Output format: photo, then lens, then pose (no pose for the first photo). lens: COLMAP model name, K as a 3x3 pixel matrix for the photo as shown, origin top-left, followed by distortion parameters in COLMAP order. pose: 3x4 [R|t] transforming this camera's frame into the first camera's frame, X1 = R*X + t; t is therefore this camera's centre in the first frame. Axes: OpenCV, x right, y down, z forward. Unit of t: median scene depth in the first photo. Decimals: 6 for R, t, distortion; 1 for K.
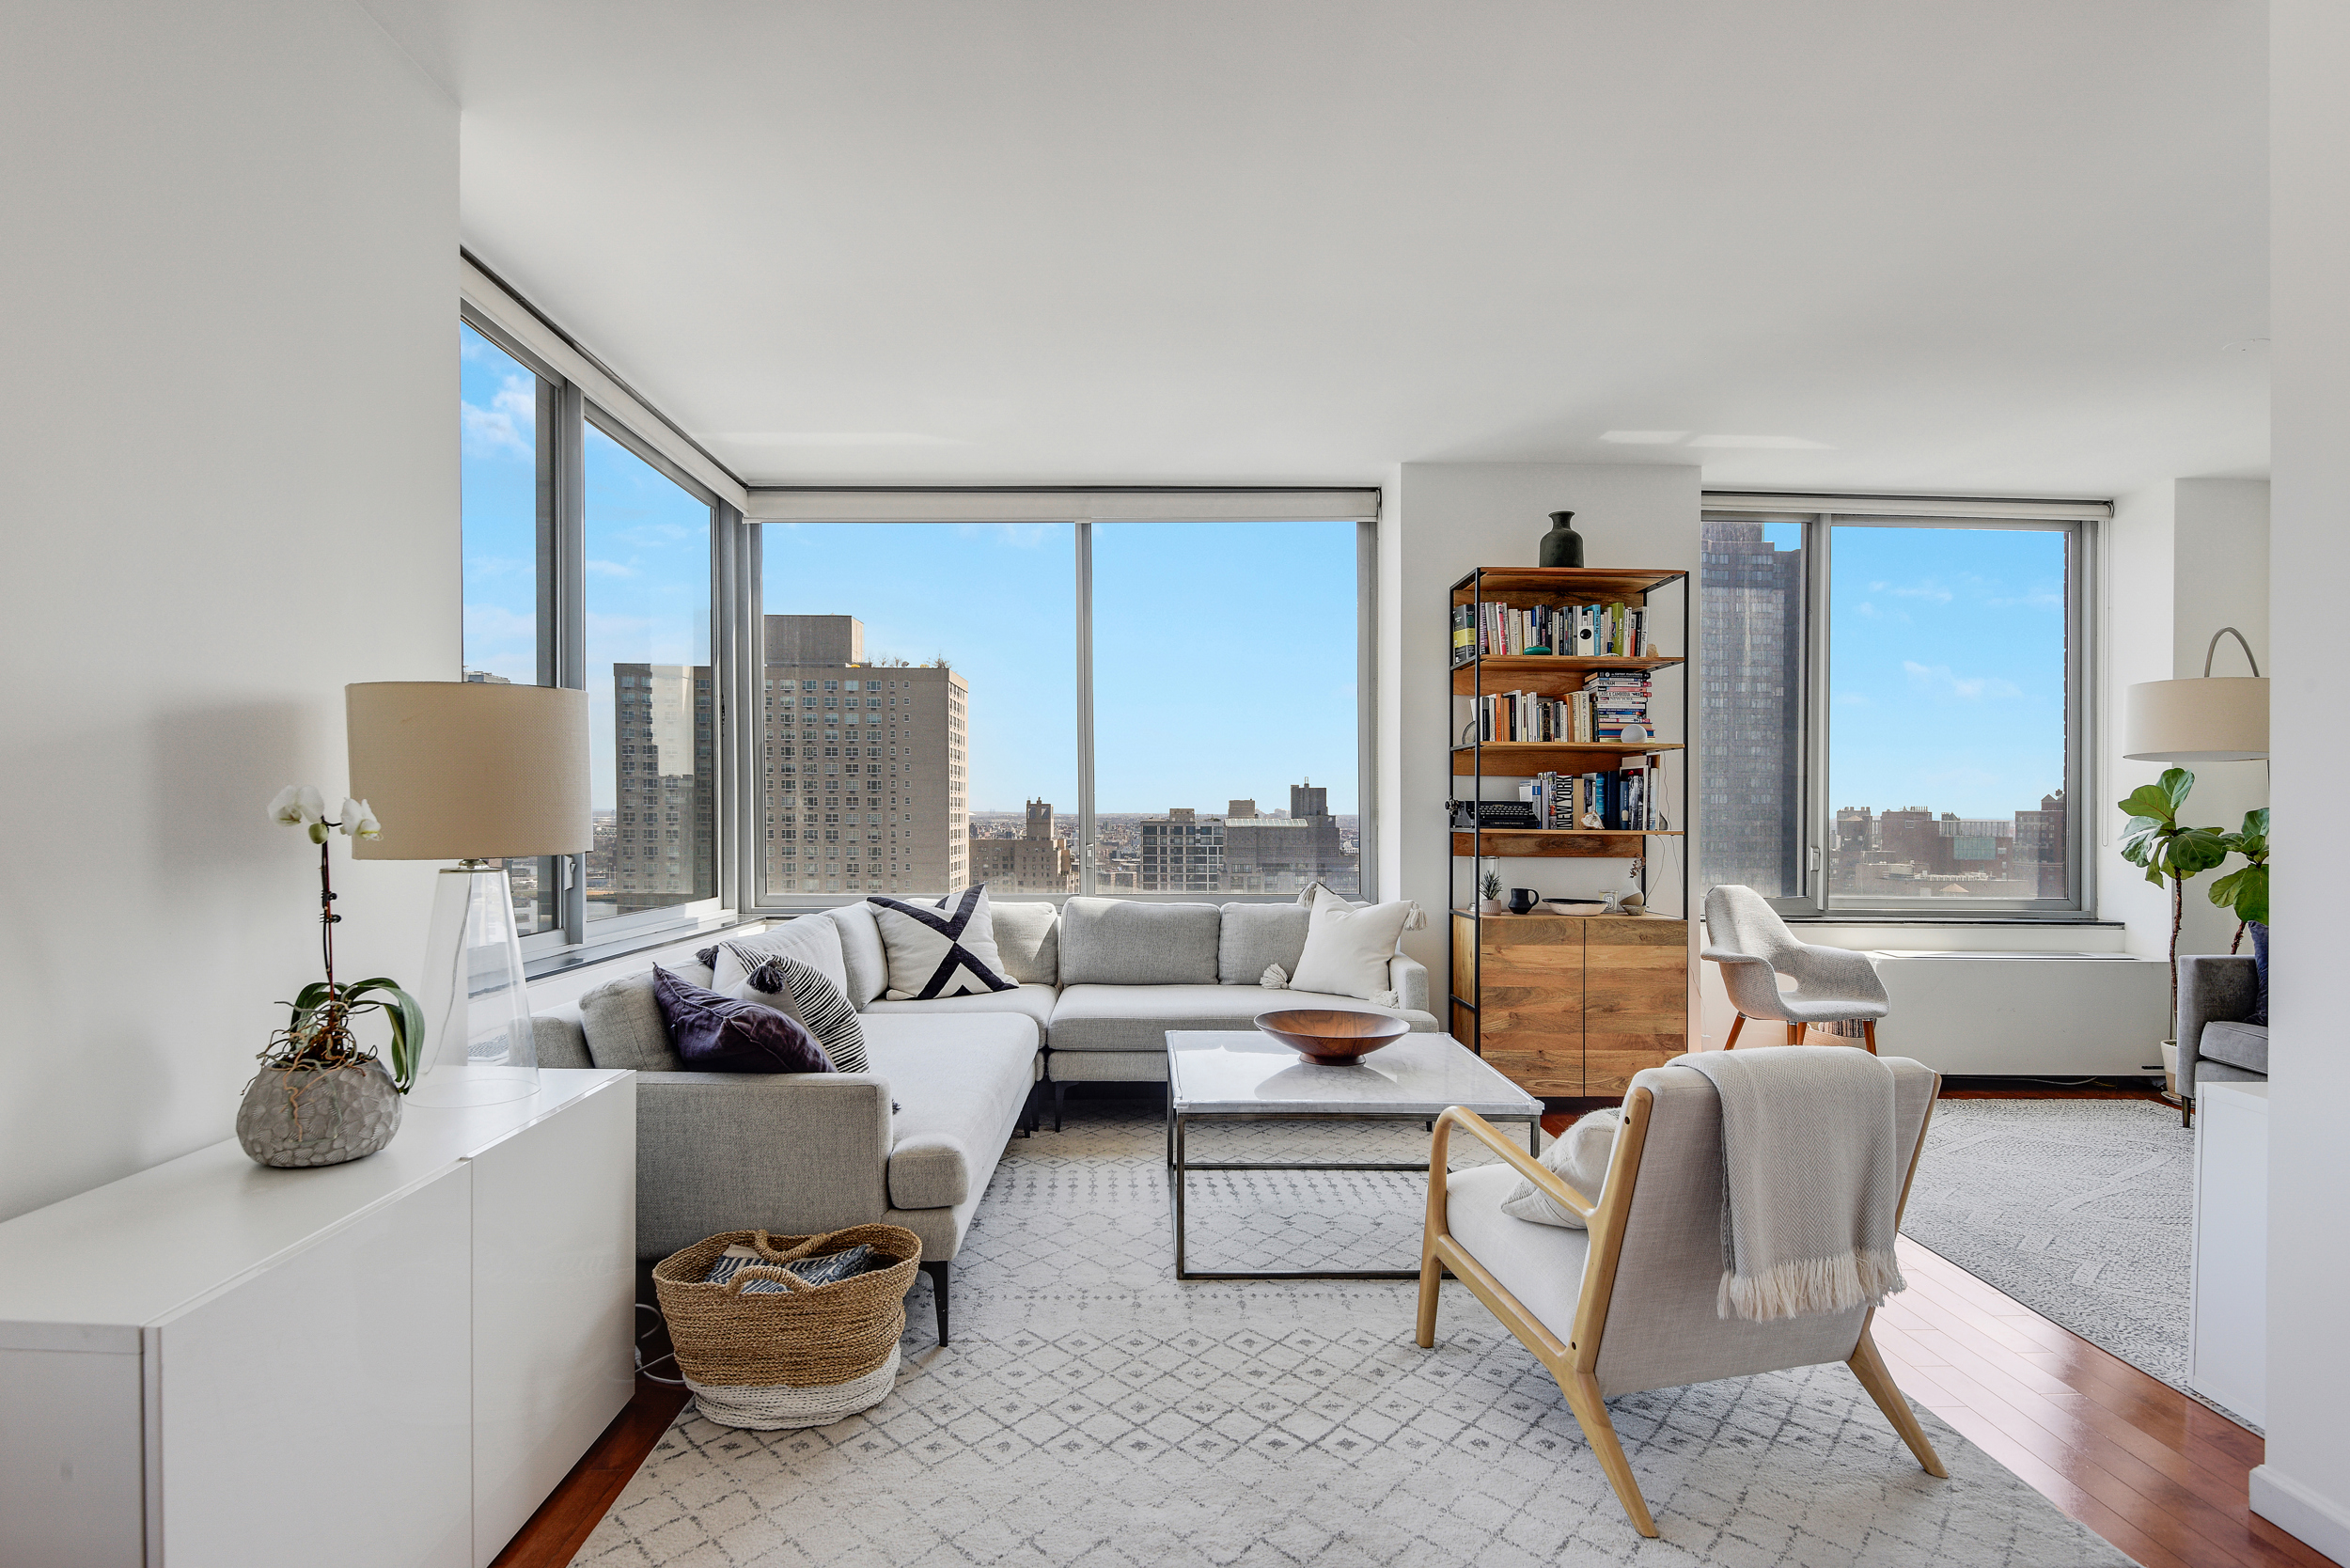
lens RADIAL K [[1215.3, 0, 1153.5], [0, 1215.3, 832.8], [0, 0, 1]] dist [-0.013466, -0.007031]
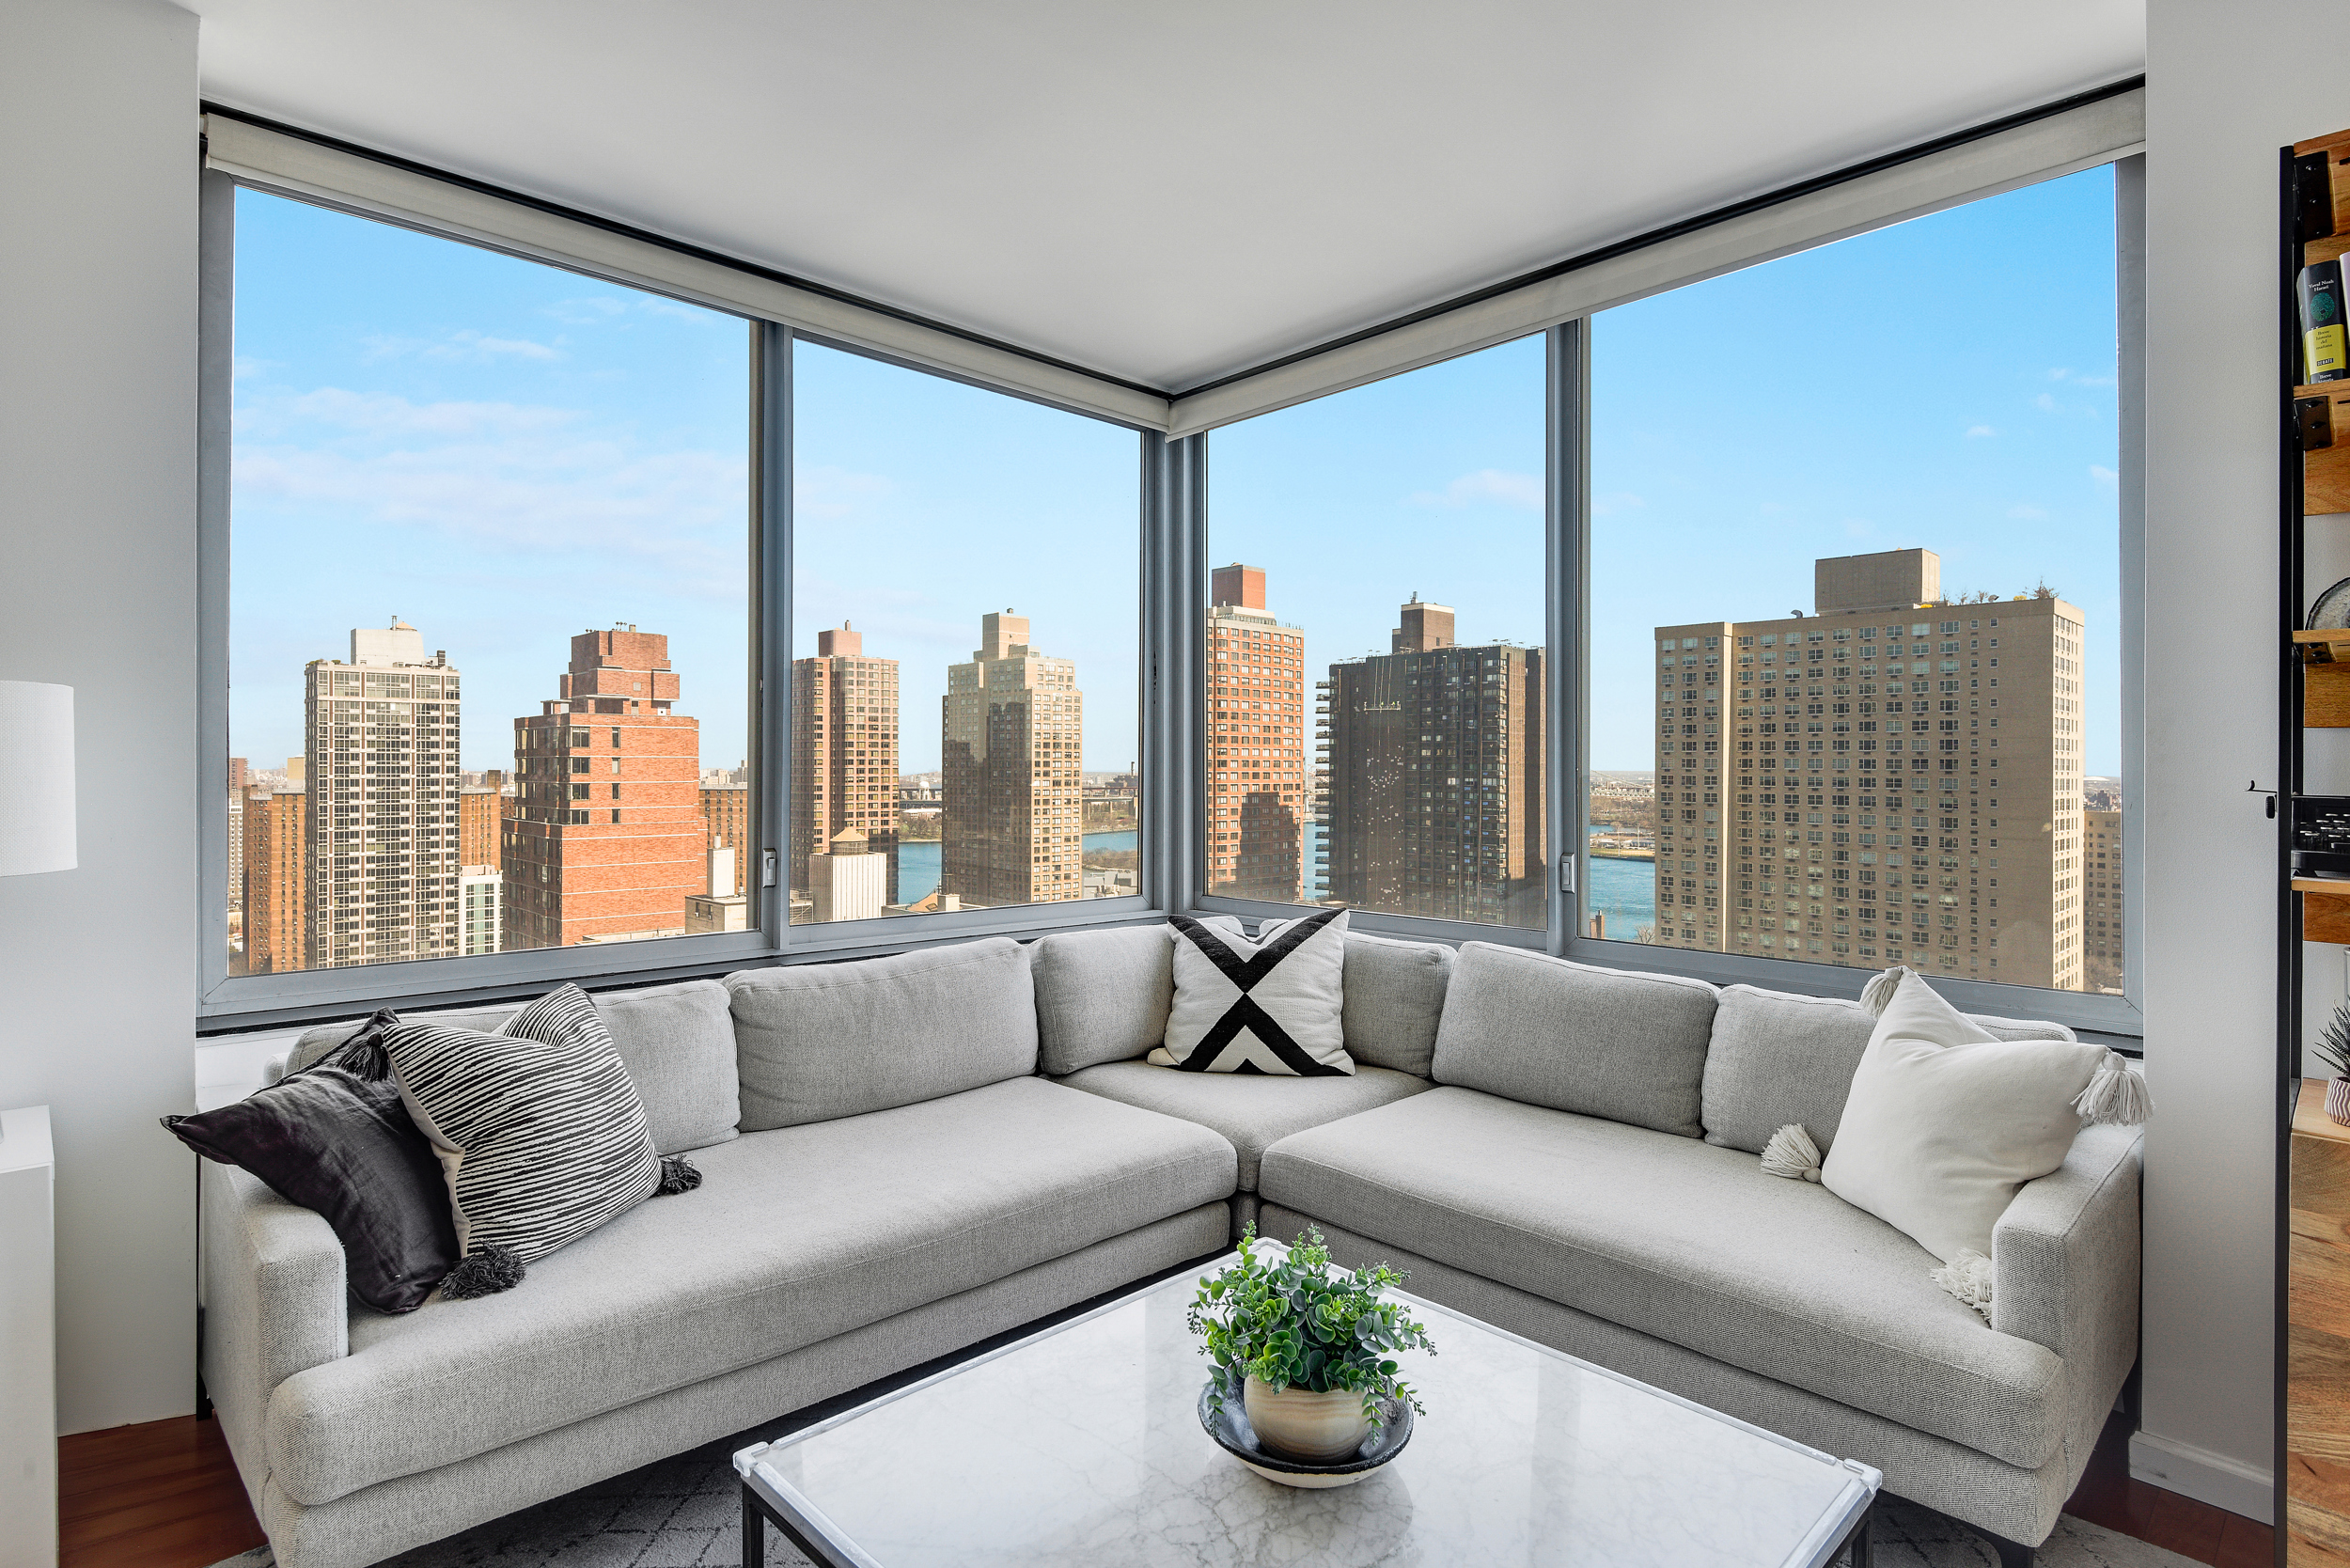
lens RADIAL K [[1215.3, 0, 1162.9], [0, 1215.3, 772.6], [0, 0, 1]] dist [-0.013466, -0.007031]
pose [[0.675449, 0.001971, -0.737404, 0.279081], [-0.015570, 0.999812, -0.011589, -0.021206], [0.737242, 0.019309, 0.675353, 0.478047]]
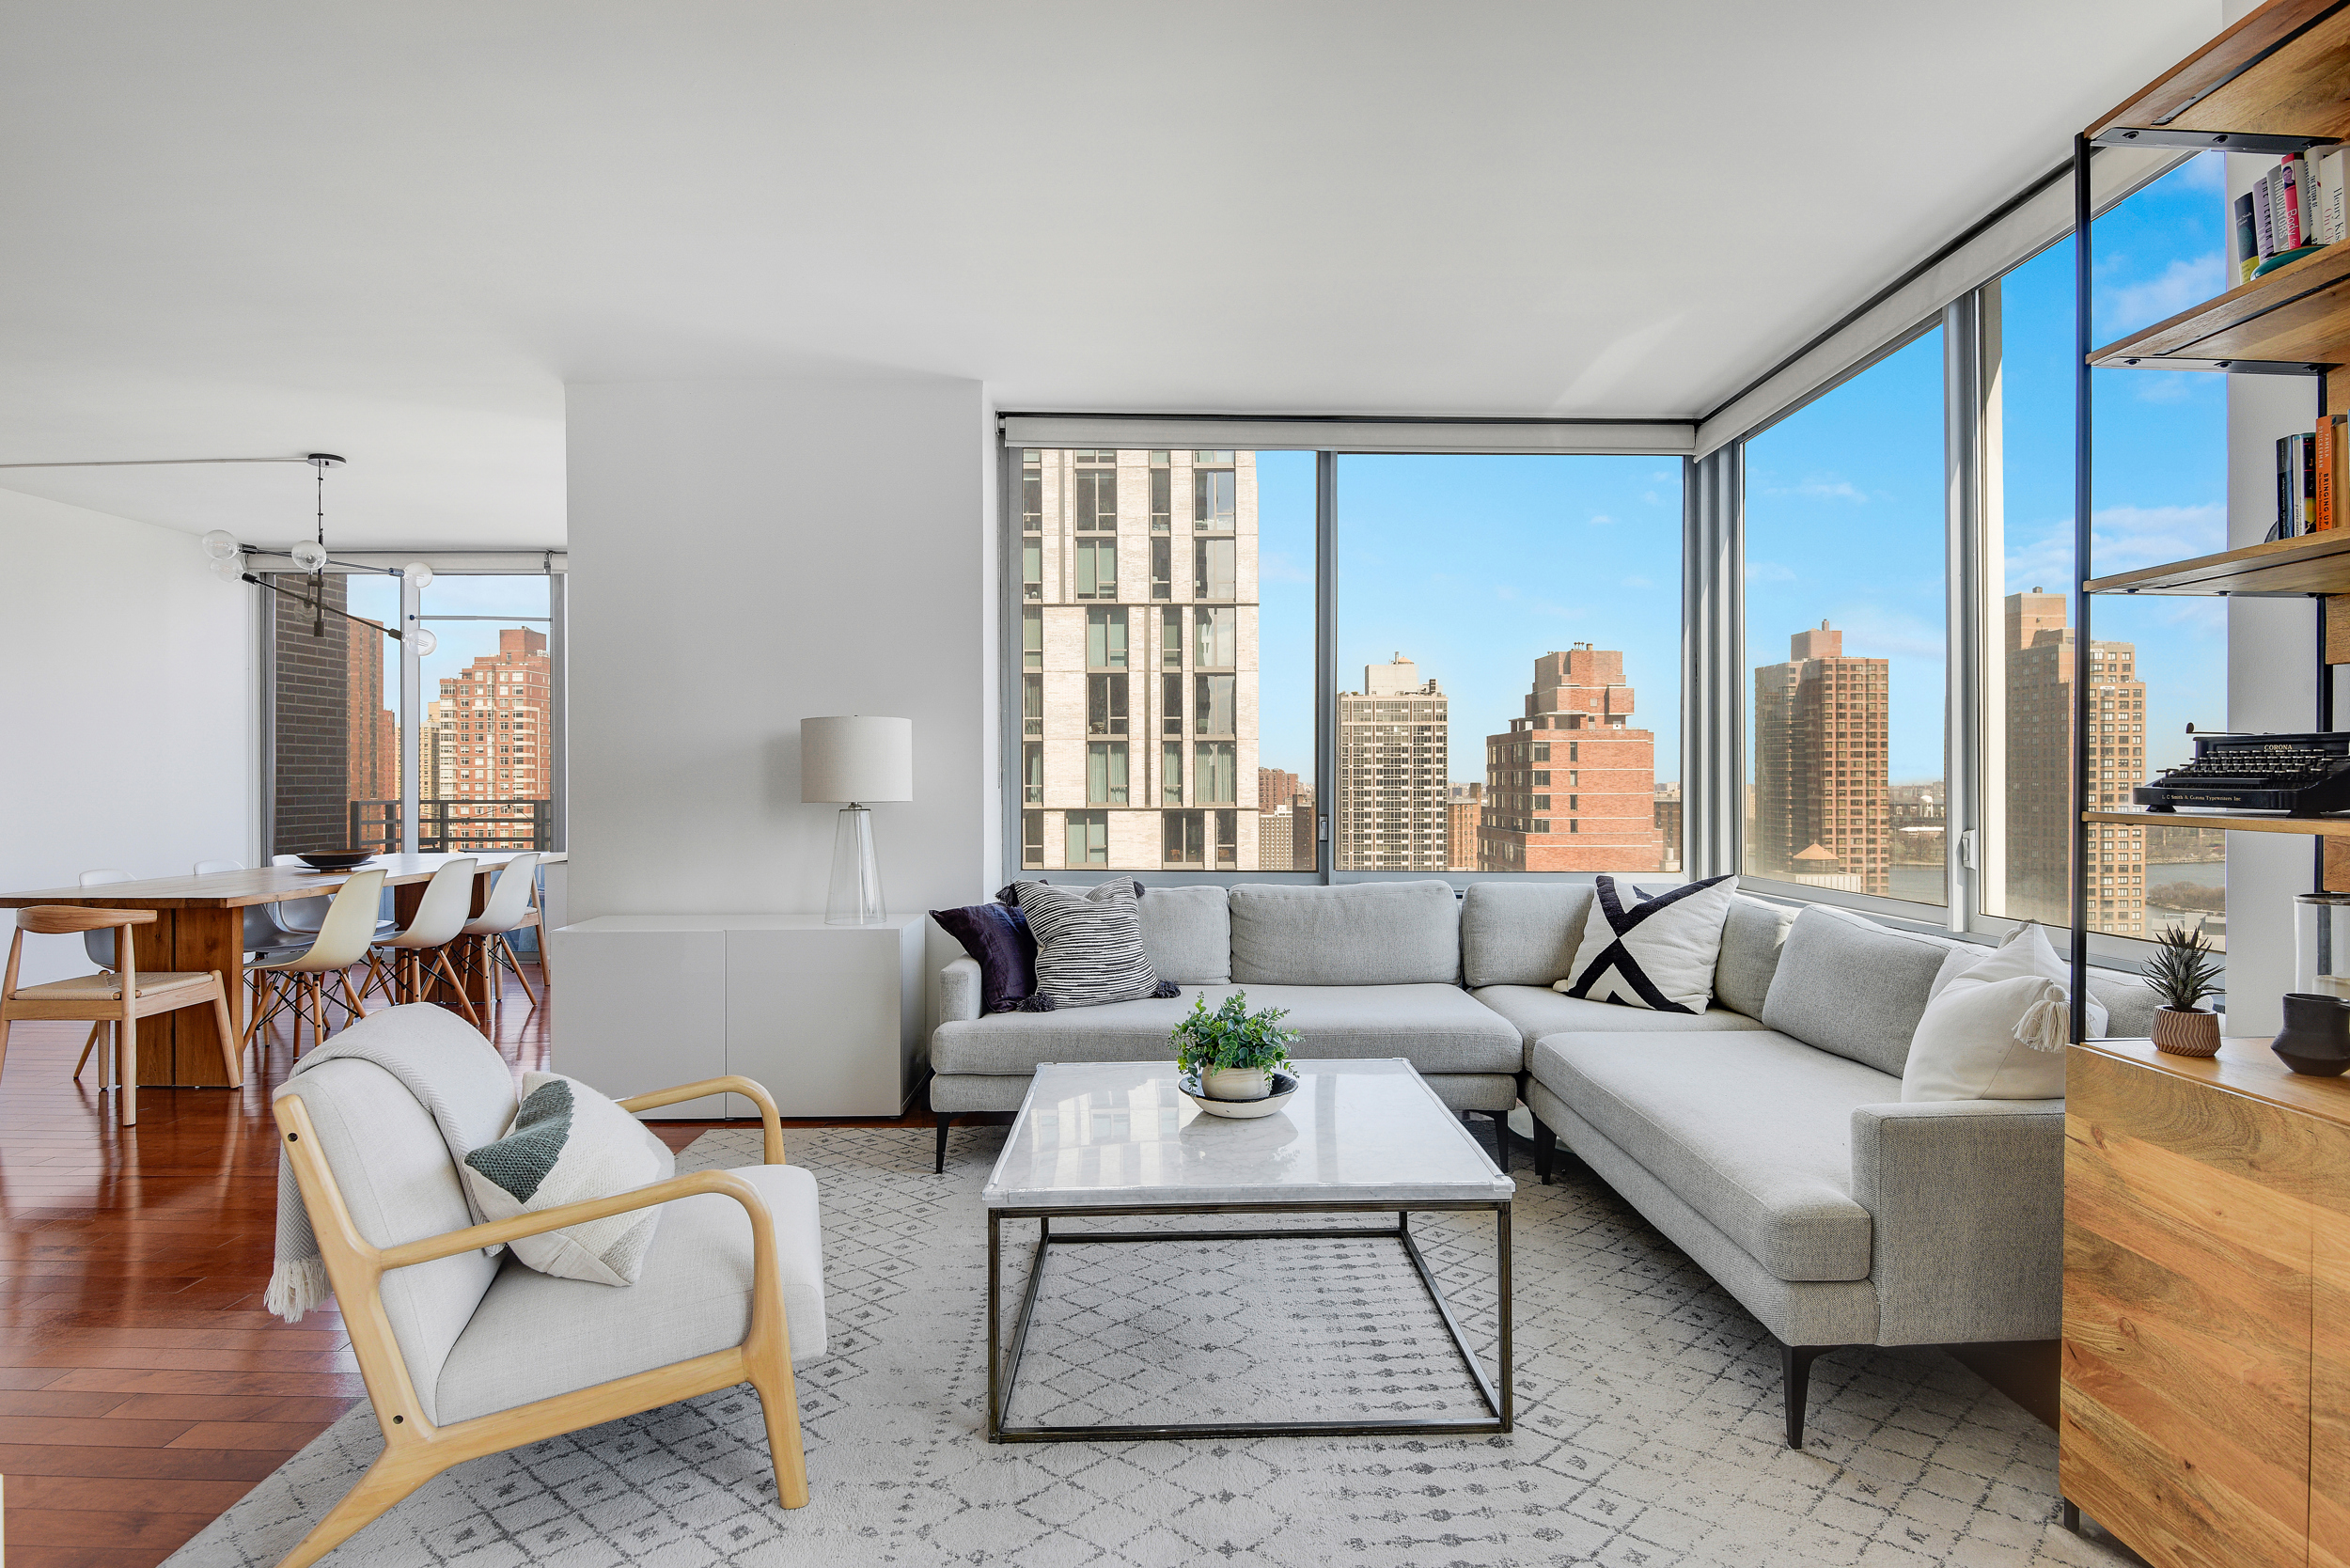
lens RADIAL K [[1215.3, 0, 1170.0], [0, 1215.3, 788.8], [0, 0, 1]] dist [-0.013466, -0.007031]
pose [[-0.017334, 0.004785, -0.999838, 0.606342], [-0.020348, 0.999780, 0.005138, -0.006671], [0.999643, 0.020434, -0.017233, 0.665485]]
